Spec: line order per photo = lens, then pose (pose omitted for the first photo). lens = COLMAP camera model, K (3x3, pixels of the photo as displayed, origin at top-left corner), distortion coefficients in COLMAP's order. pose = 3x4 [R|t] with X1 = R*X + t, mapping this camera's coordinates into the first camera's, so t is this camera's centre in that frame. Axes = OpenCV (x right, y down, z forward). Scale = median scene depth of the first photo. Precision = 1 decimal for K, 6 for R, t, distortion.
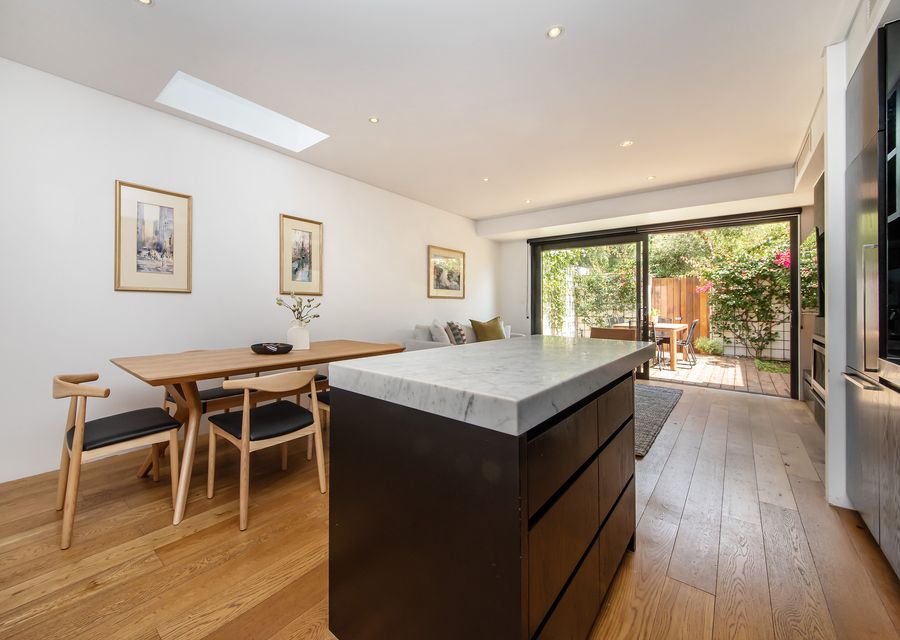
lens RADIAL K [[366.9, 0, 425.9], [0, 366.9, 296.6], [0, 0, 1]] dist [-0.000761, -0.000199]
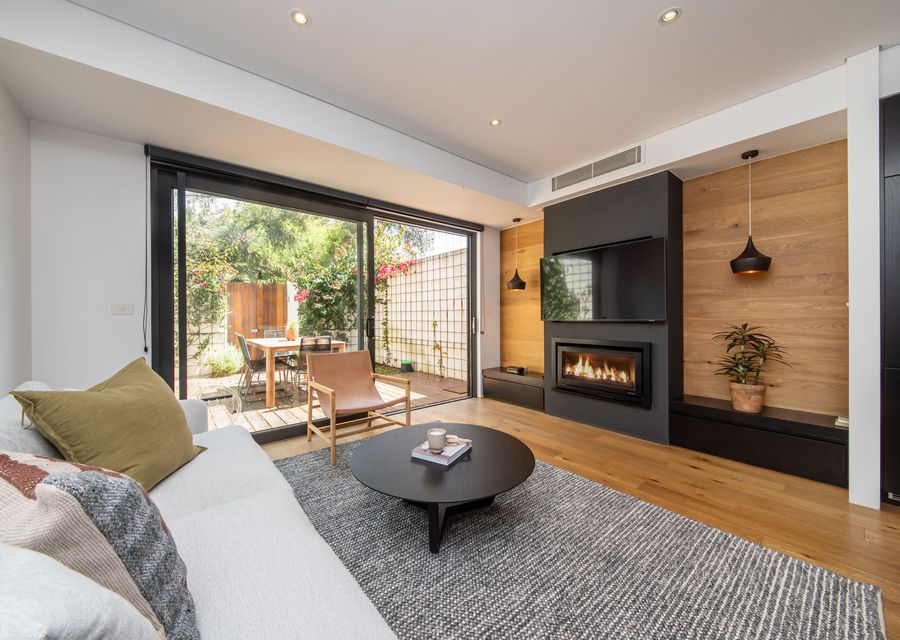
lens RADIAL K [[339.9, 0, 450.0], [0, 339.9, 320.0], [0, 0, 1]] dist [0.000082, 0.000005]
pose [[0.177235, -0.023469, 0.983889, -0.012797], [-0.010478, 0.999614, 0.025732, 0.010591], [-0.984113, -0.014870, 0.176920, 0.495747]]
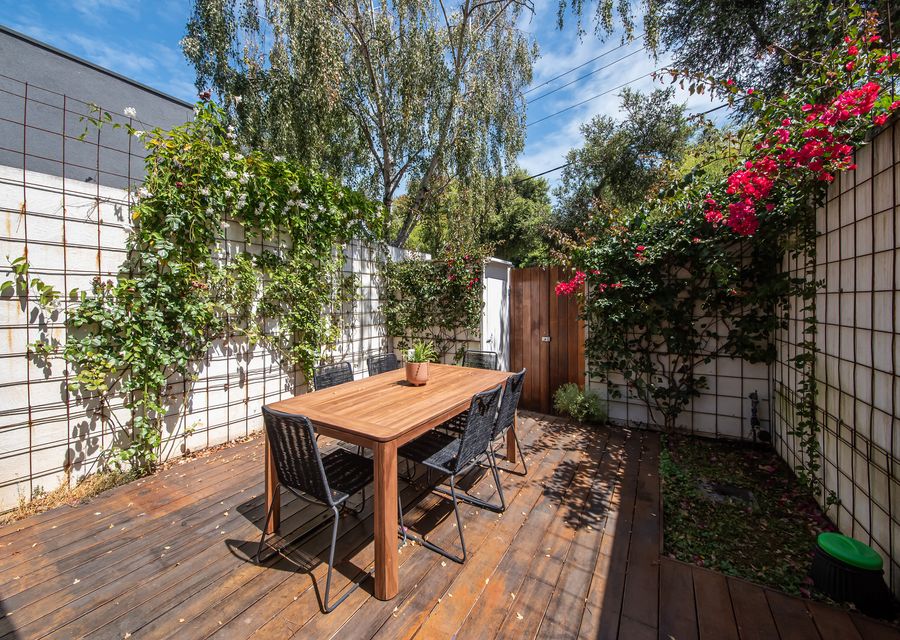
lens RADIAL K [[352.9, 0, 447.7], [0, 352.9, 303.0], [0, 0, 1]] dist [0.001068, 0.000006]
pose [[0.986645, -0.014756, 0.162213, 0.547029], [0.011033, 0.999655, 0.023830, -0.013004], [-0.162509, -0.021722, 0.986468, 0.593334]]
